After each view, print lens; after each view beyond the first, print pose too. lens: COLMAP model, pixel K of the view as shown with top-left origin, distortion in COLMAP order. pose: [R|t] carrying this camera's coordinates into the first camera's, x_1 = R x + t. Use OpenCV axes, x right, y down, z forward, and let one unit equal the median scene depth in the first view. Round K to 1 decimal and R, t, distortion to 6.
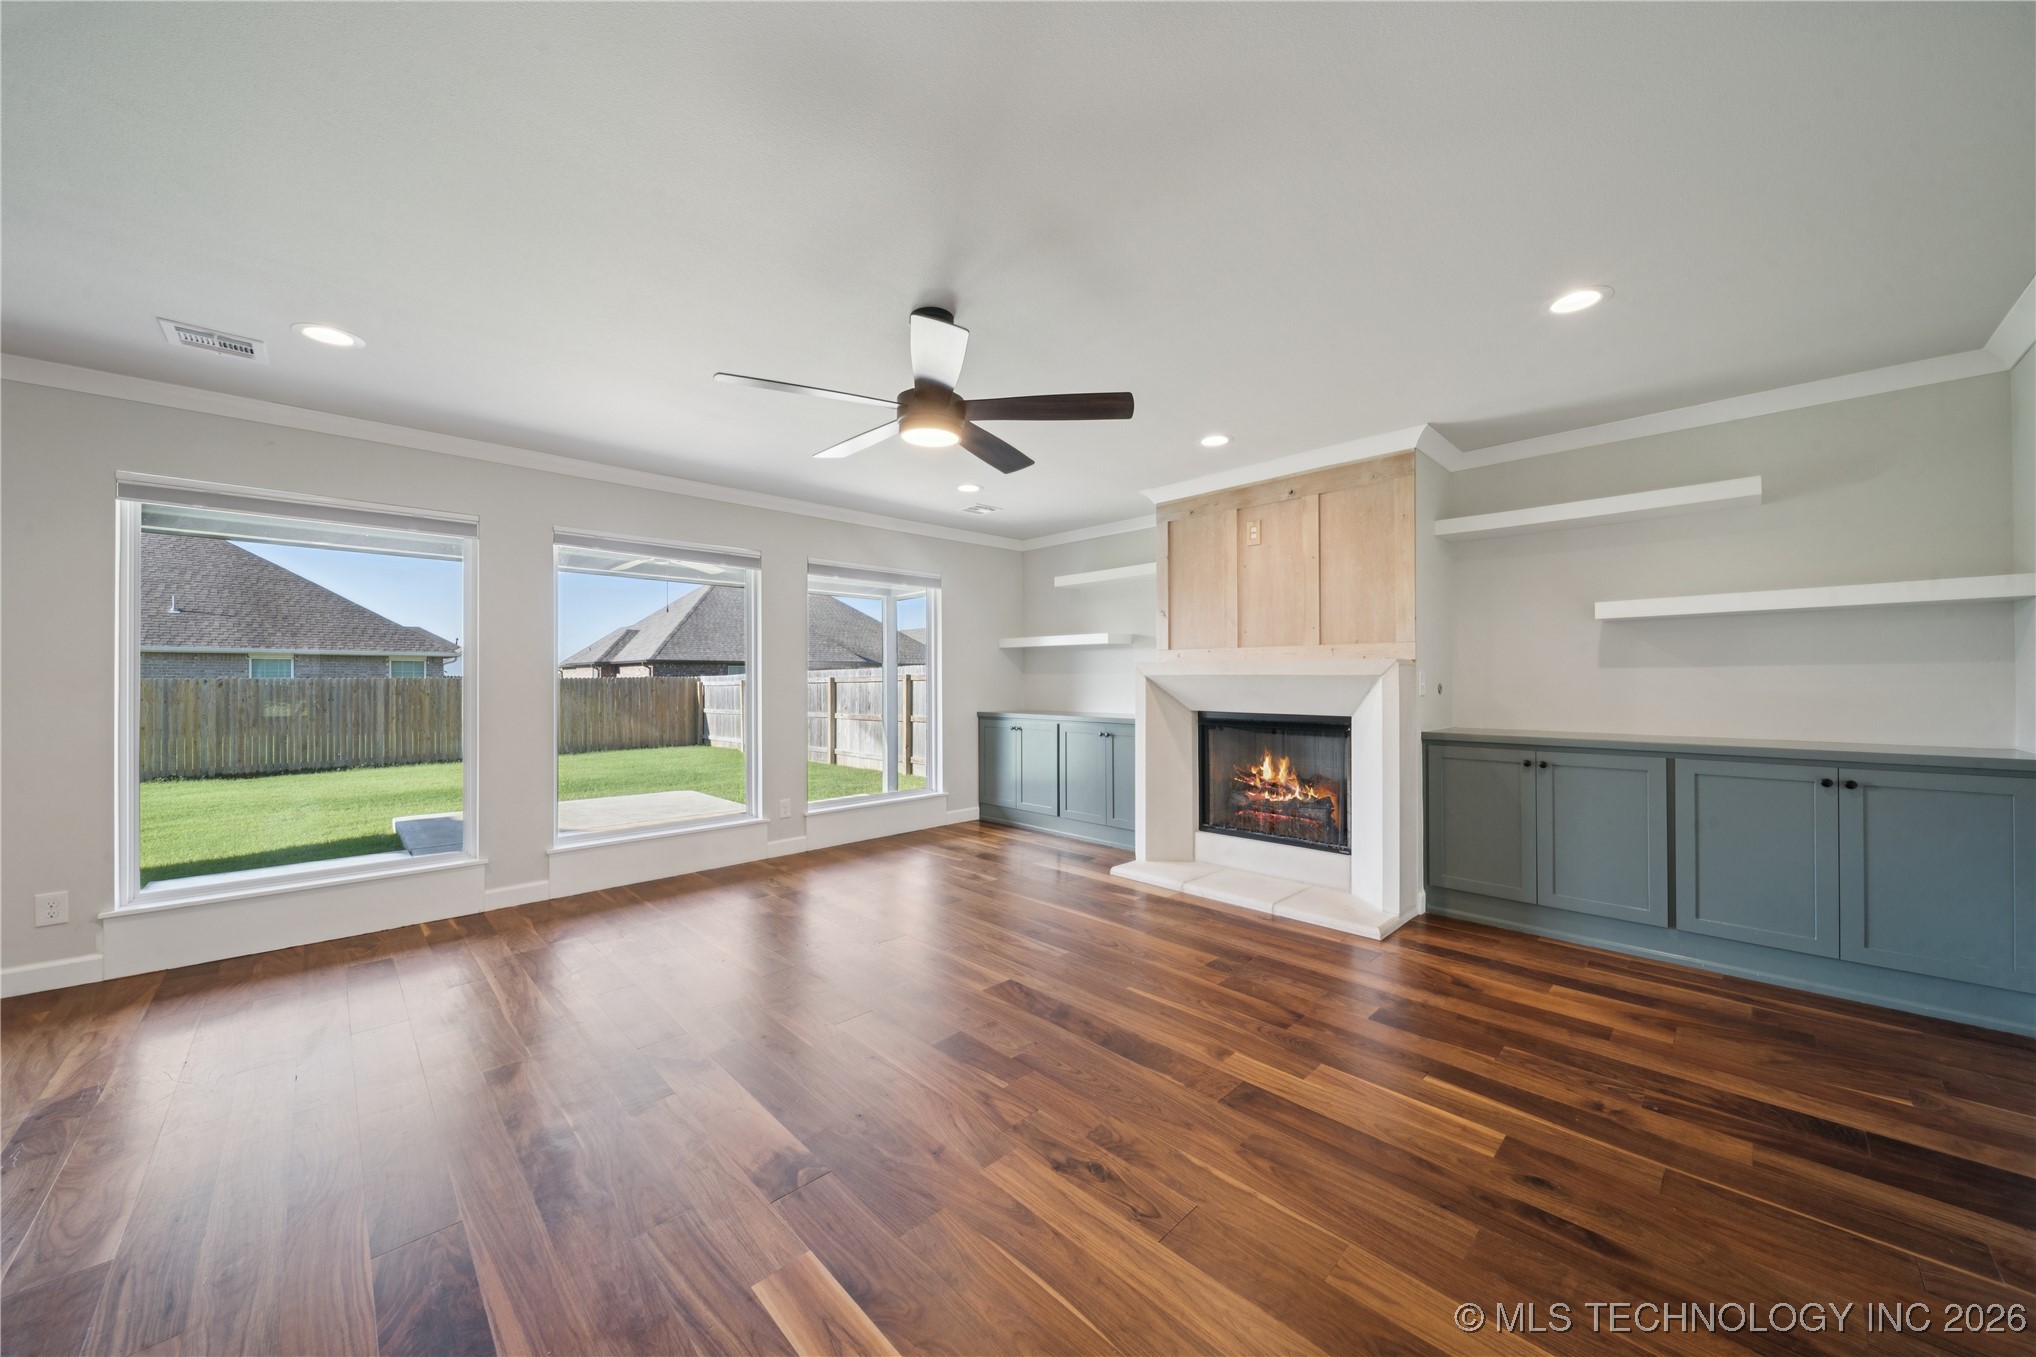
lens RADIAL K [[716.2, 0, 1014.2], [0, 716.2, 678.6], [0, 0, 1]] dist [-0.000041, -0.000377]
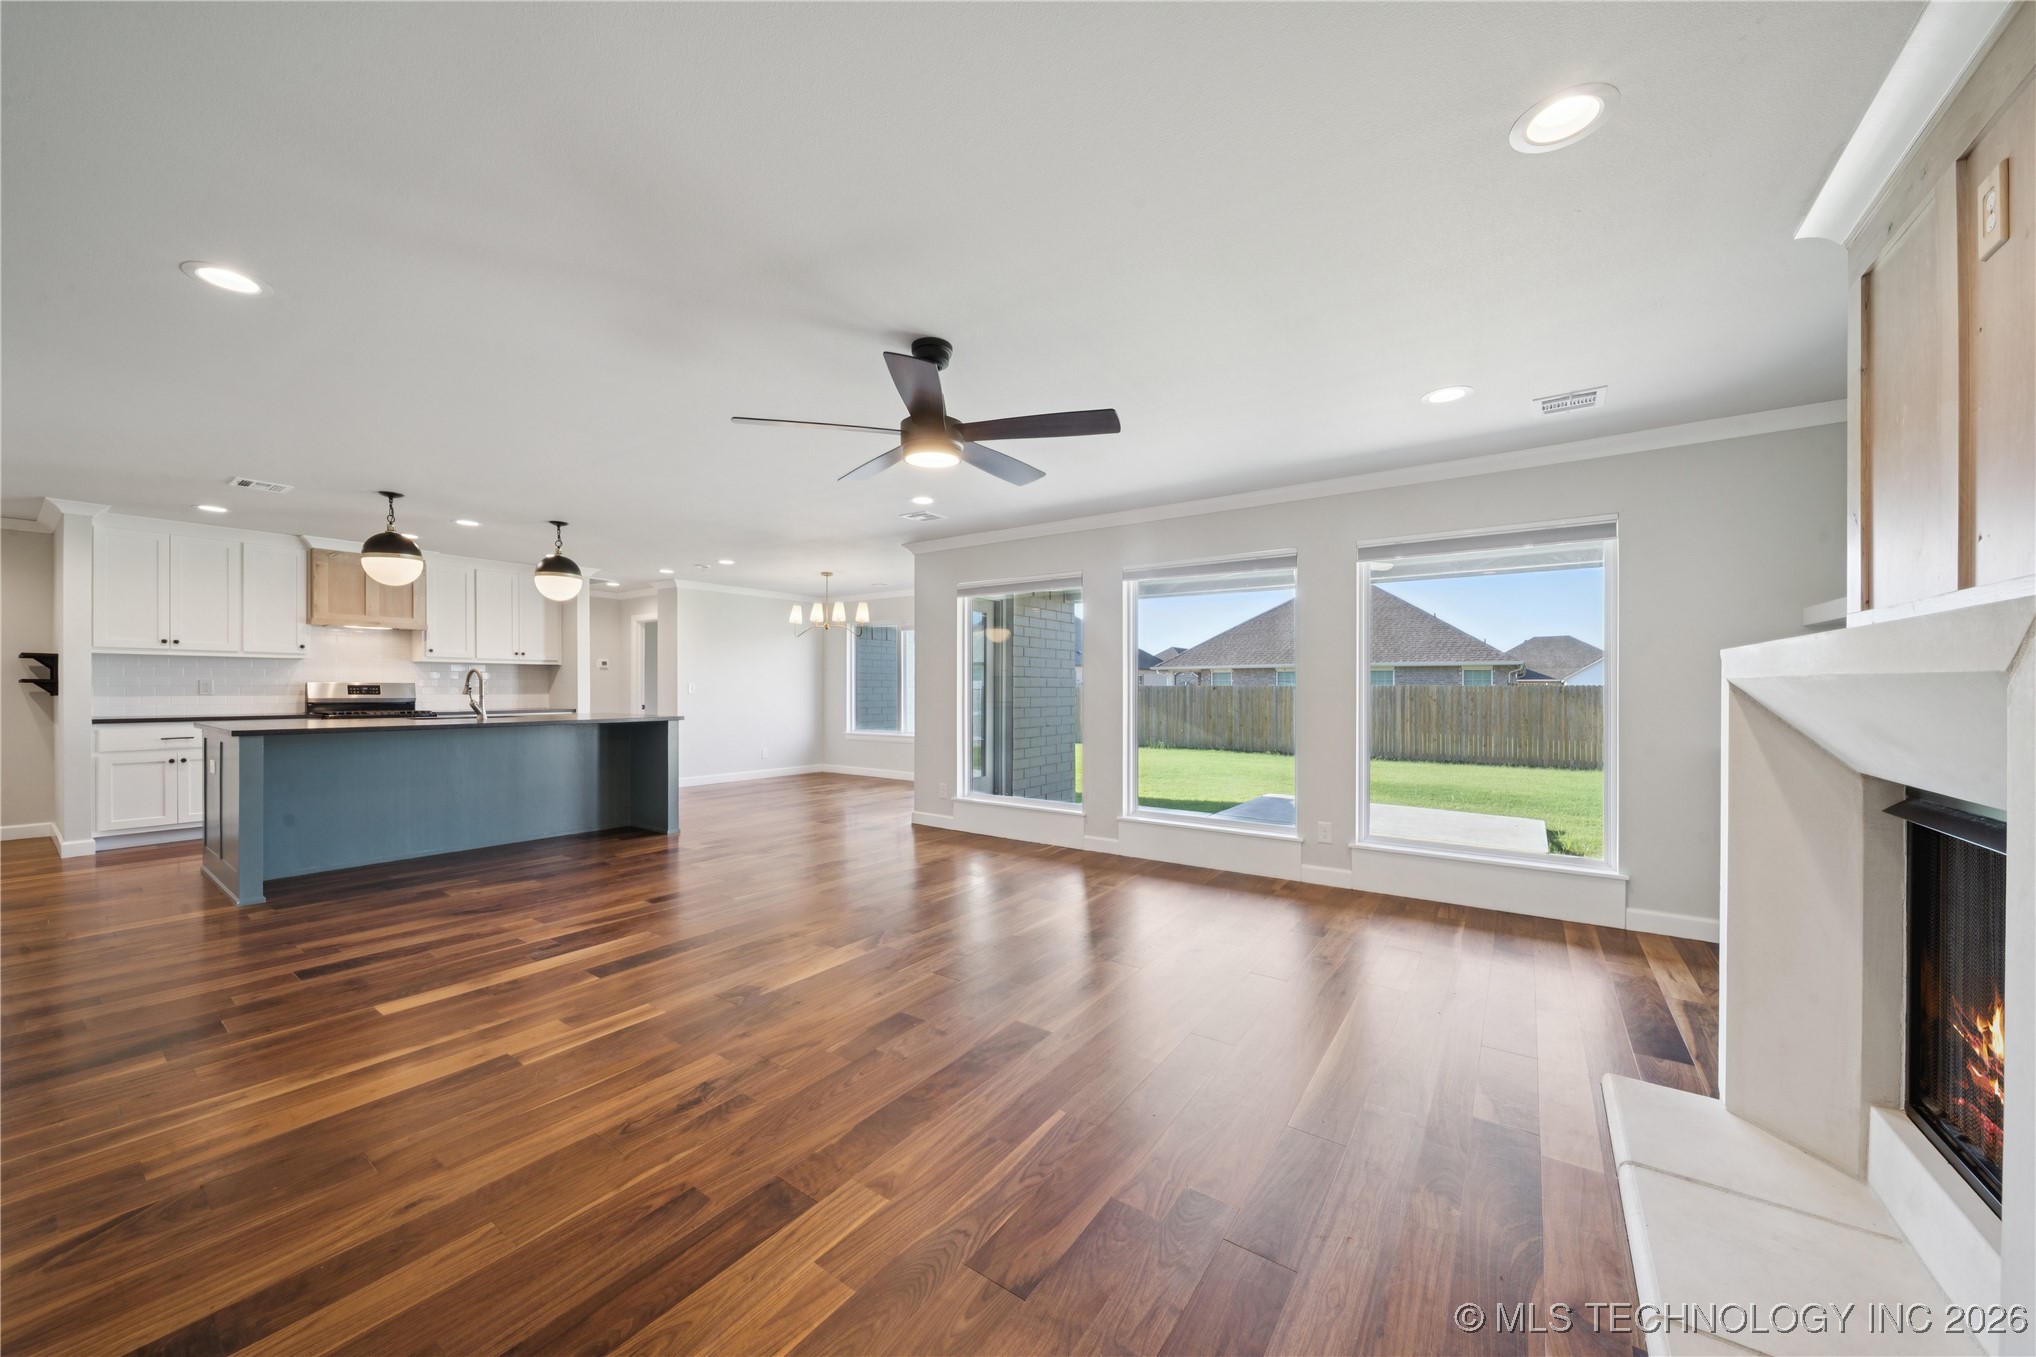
lens RADIAL K [[723.3, 0, 1015.3], [0, 723.3, 691.4], [0, 0, 1]] dist [-0.001150, -0.000062]
pose [[0.186775, 0.009265, -0.982359, 0.490832], [-0.001804, 0.999957, 0.009088, -0.000453], [0.982401, 0.000075, 0.186783, 0.462626]]
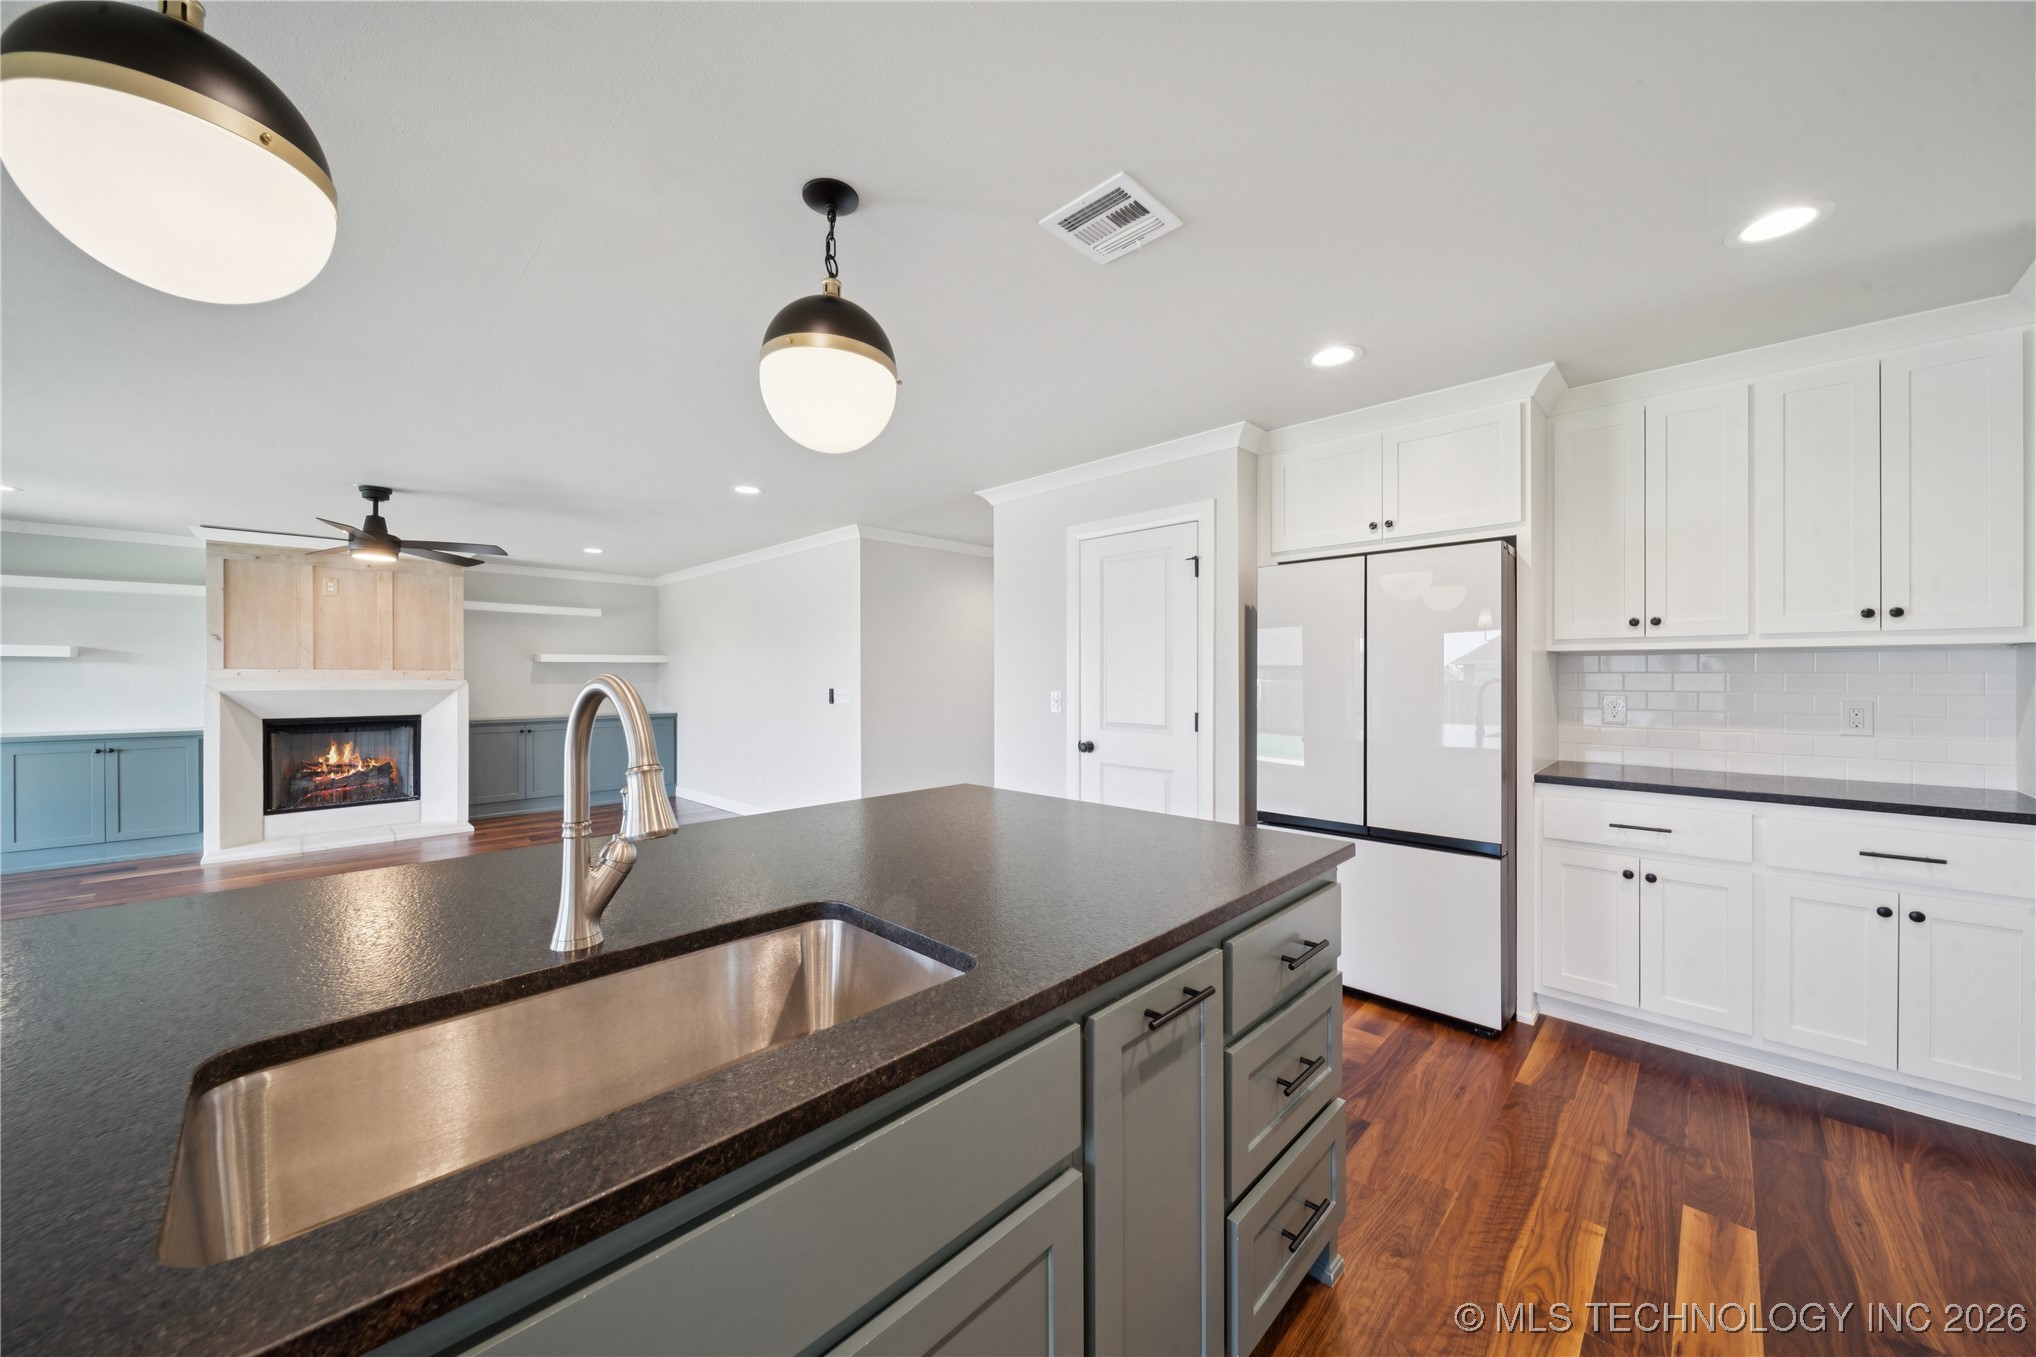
lens RADIAL K [[718.8, 0, 1012.5], [0, 718.8, 675.0], [0, 0, 1]] dist [0.002851, -0.002762]
pose [[-0.023367, 0.003832, 0.999720, -0.943806], [0.000640, 0.999993, -0.003818, -0.023788], [-0.999727, 0.000551, -0.023370, -0.246633]]
